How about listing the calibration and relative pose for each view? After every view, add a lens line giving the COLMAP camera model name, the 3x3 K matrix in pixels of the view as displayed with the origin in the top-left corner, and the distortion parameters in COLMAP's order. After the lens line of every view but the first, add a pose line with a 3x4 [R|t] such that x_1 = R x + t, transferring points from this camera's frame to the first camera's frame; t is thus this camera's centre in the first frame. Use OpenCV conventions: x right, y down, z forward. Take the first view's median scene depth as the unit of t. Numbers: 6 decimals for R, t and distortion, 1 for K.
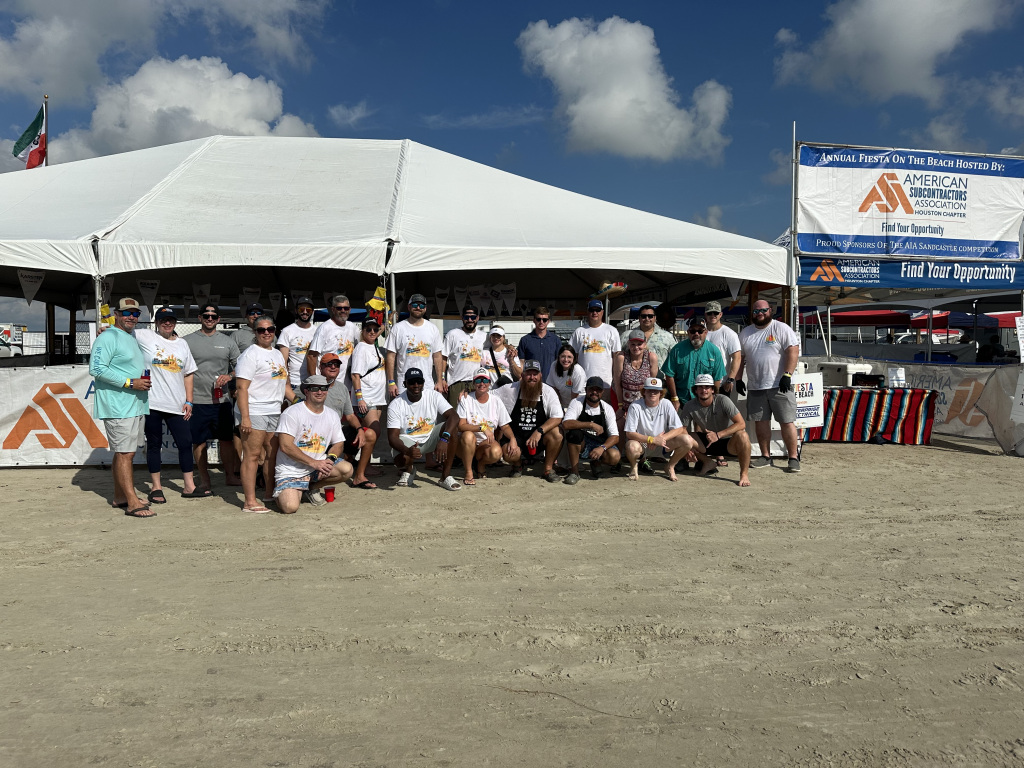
lens RADIAL K [[717.2, 0, 512.0], [0, 717.2, 384.0], [0, 0, 1]] dist [0.001218, -0.005680]
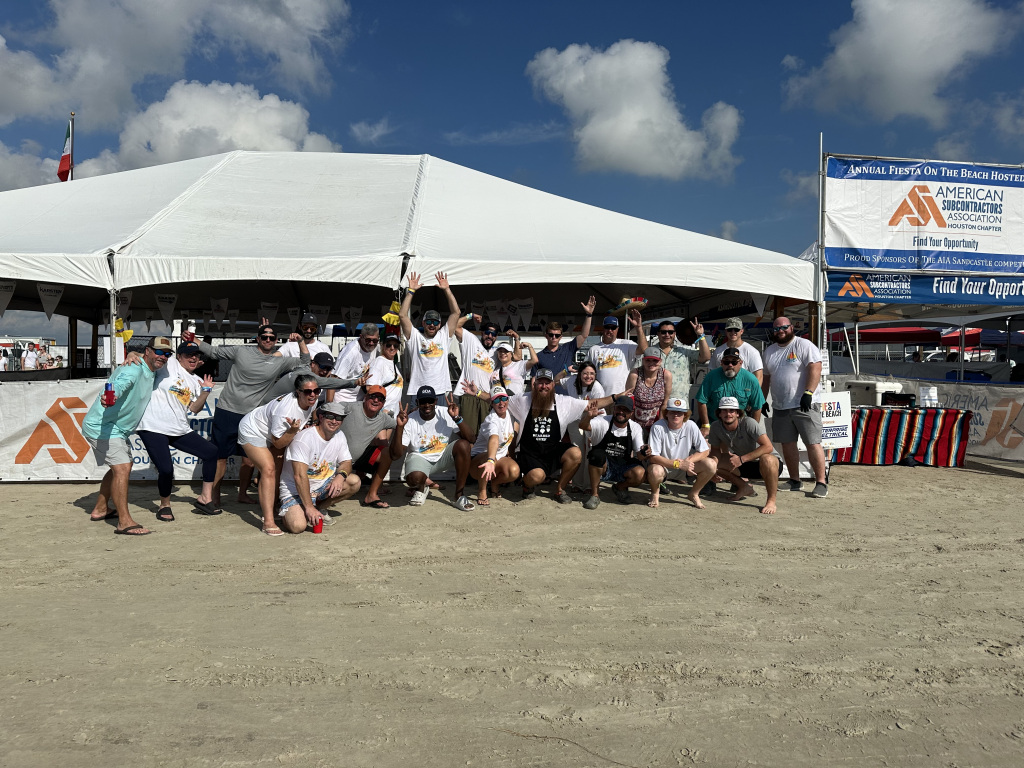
lens RADIAL K [[709.3, 0, 512.0], [0, 709.3, 384.0], [0, 0, 1]] dist [-0.002883, -0.001699]
pose [[0.999477, 0.006073, -0.031771, 0.008933], [-0.006735, 0.999761, -0.020800, -0.003690], [0.031637, 0.021003, 0.999279, 0.040384]]
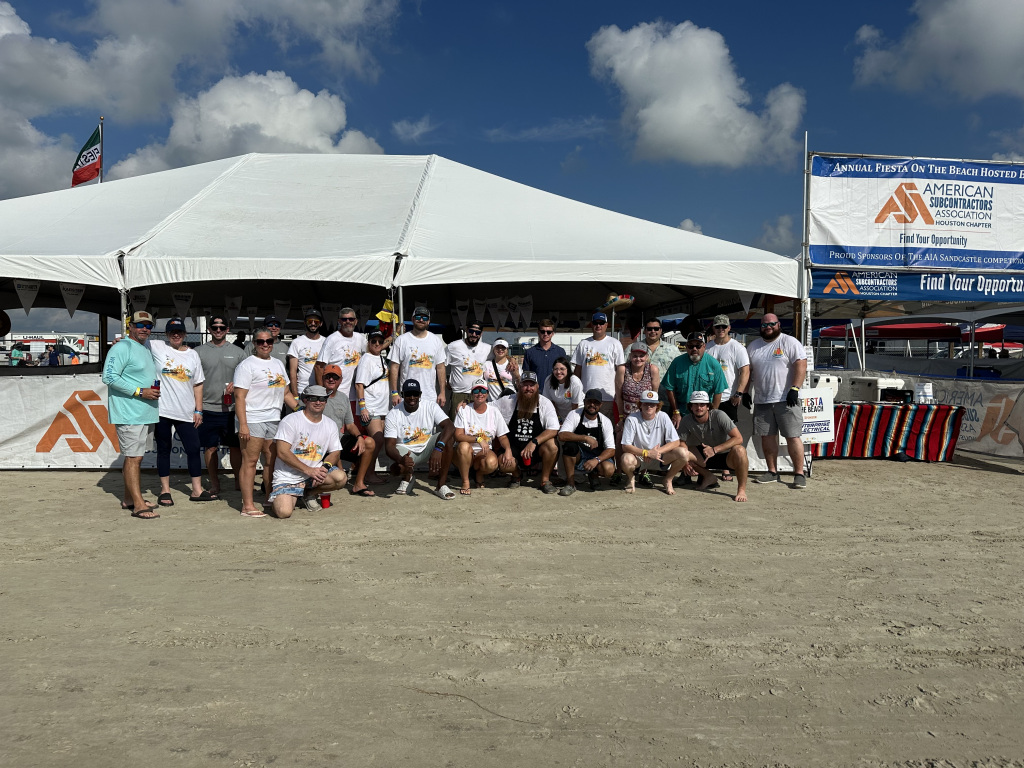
lens RADIAL K [[723.5, 0, 548.5], [0, 723.5, 392.7], [0, 0, 1]] dist [0.004233, -0.008350]
pose [[0.997272, 0.009775, -0.073163, 0.134936], [-0.009993, 0.999947, -0.002605, -0.002253], [0.073134, 0.003329, 0.997317, -0.016957]]
